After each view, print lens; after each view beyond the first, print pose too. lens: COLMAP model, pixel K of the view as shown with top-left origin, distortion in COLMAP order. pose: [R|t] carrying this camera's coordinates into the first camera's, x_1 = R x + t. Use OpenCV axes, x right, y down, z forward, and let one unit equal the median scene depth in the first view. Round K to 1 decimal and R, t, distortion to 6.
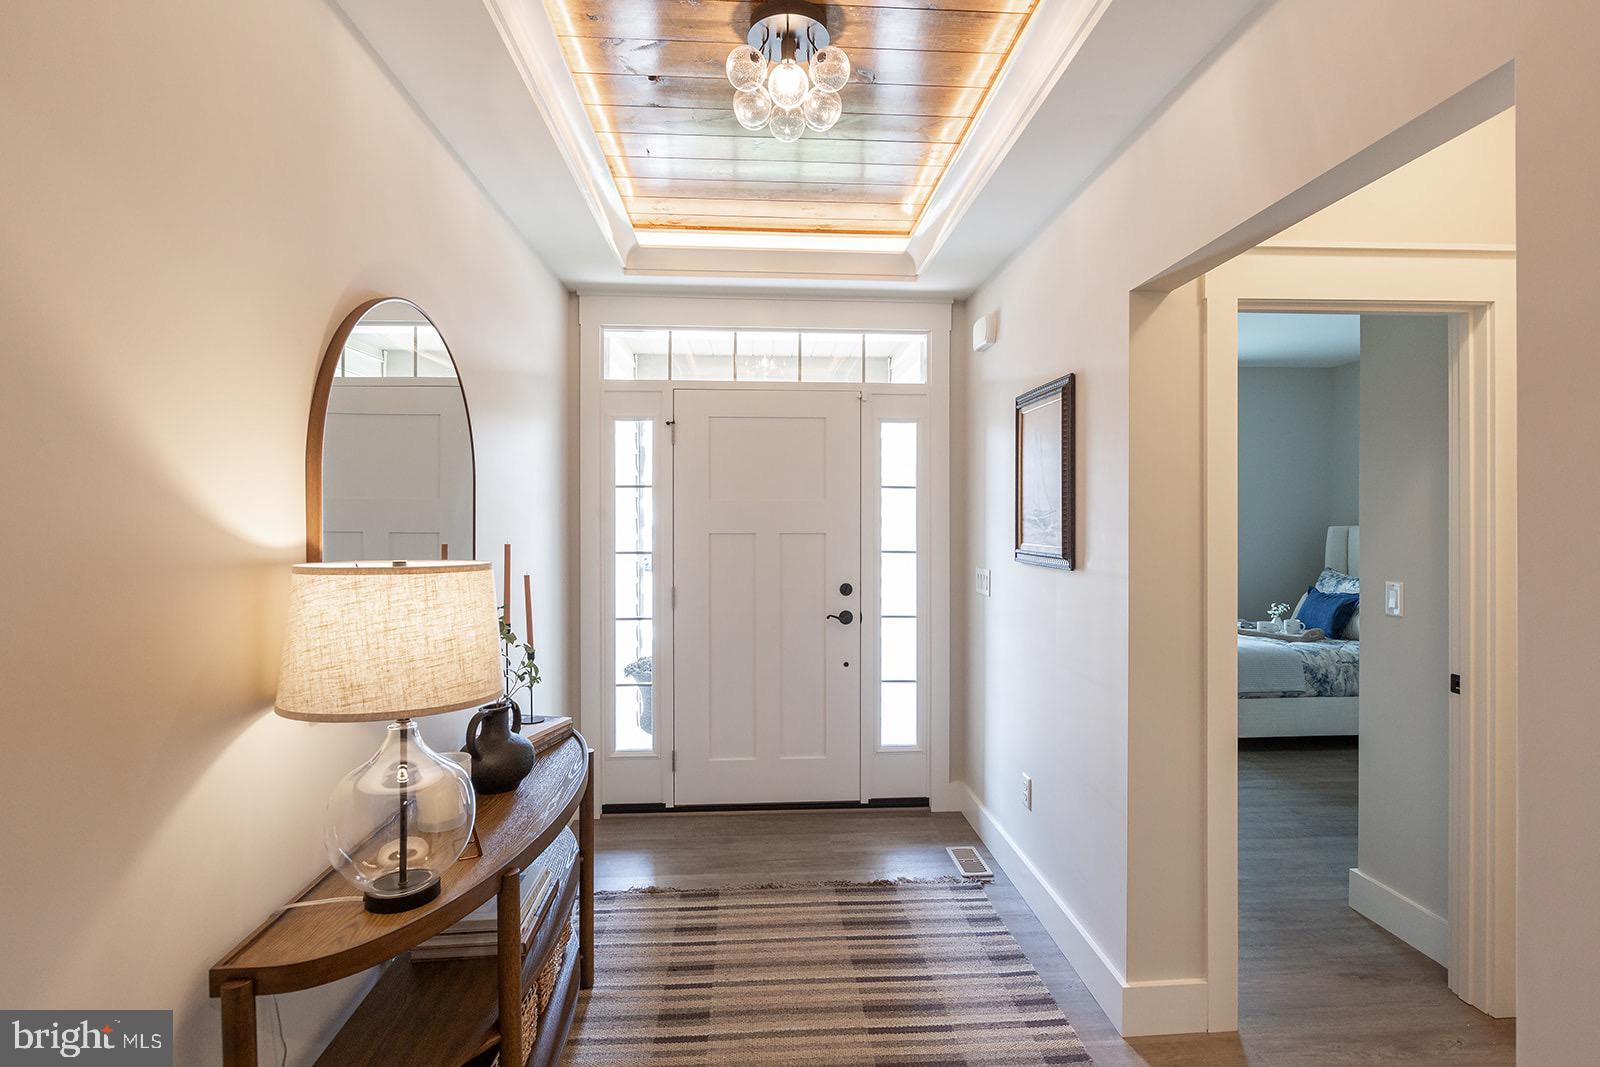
lens RADIAL K [[795.0, 0, 805.0], [0, 795.0, 521.7], [0, 0, 1]] dist [-0.007439, 0.000989]
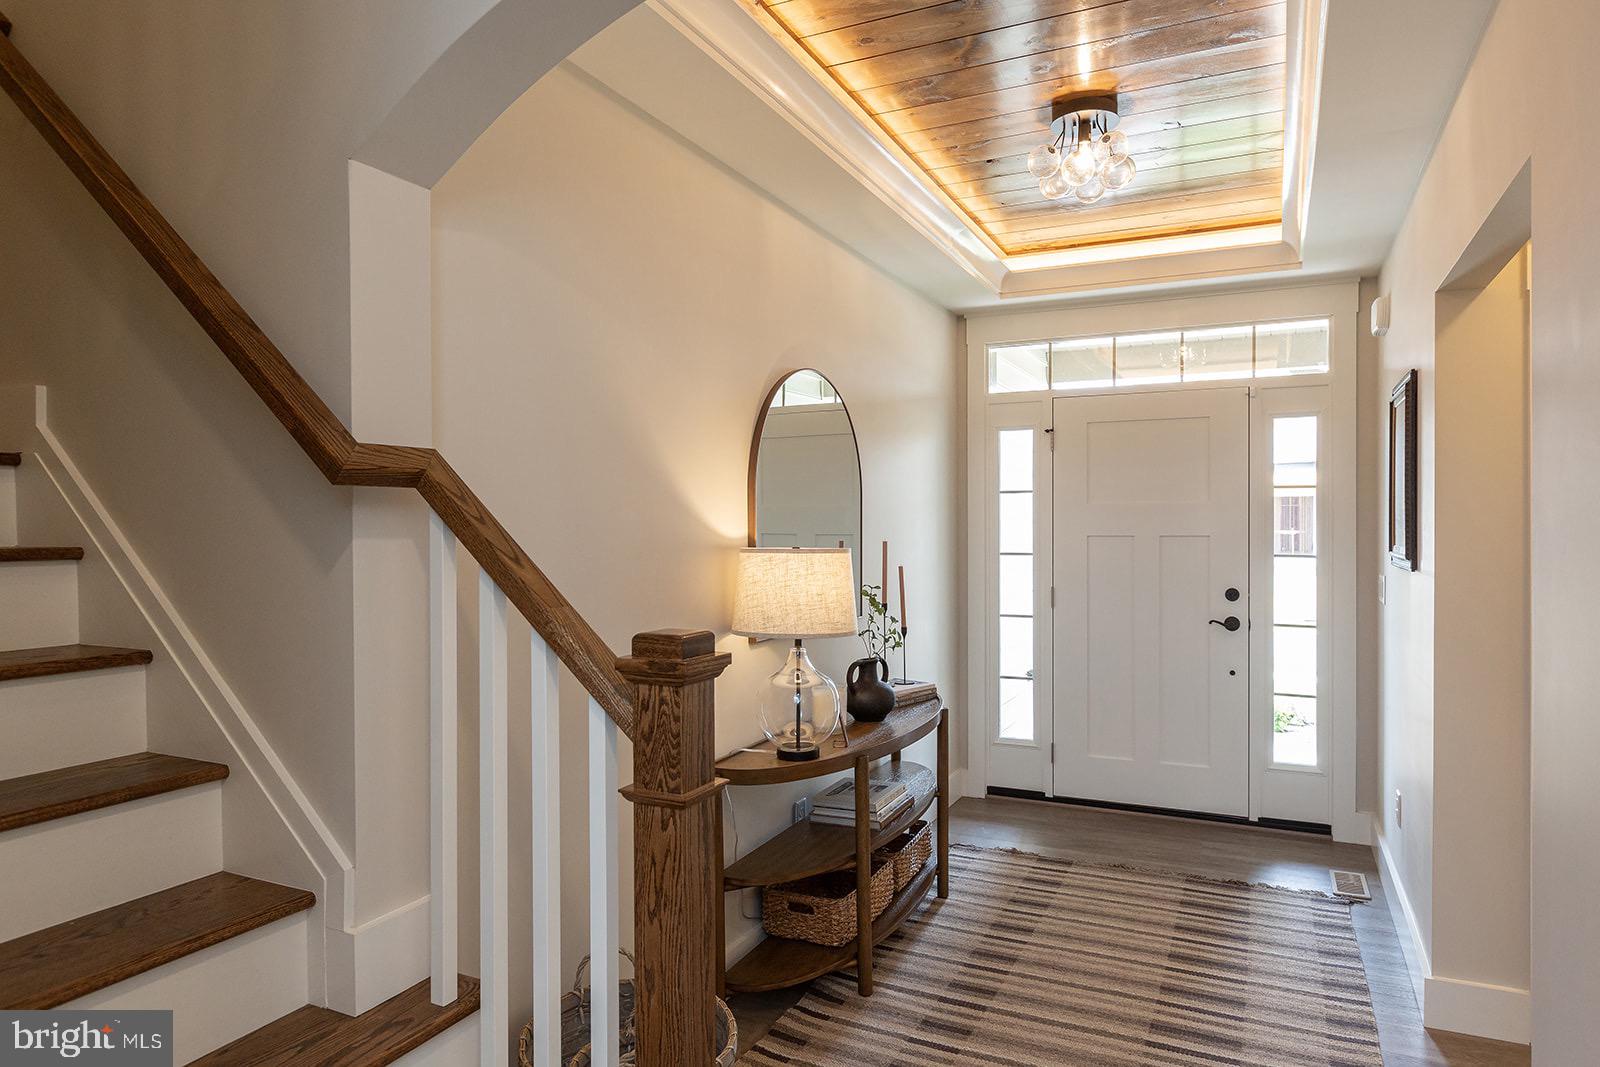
lens RADIAL K [[971.1, 0, 801.1], [0, 971.1, 533.1], [0, 0, 1]] dist [0.001623, -0.000568]
pose [[0.865087, 0.000794, -0.501622, 0.237403], [0.001590, 0.999989, 0.004324, 0.006408], [0.501620, -0.004538, 0.865076, -0.341976]]
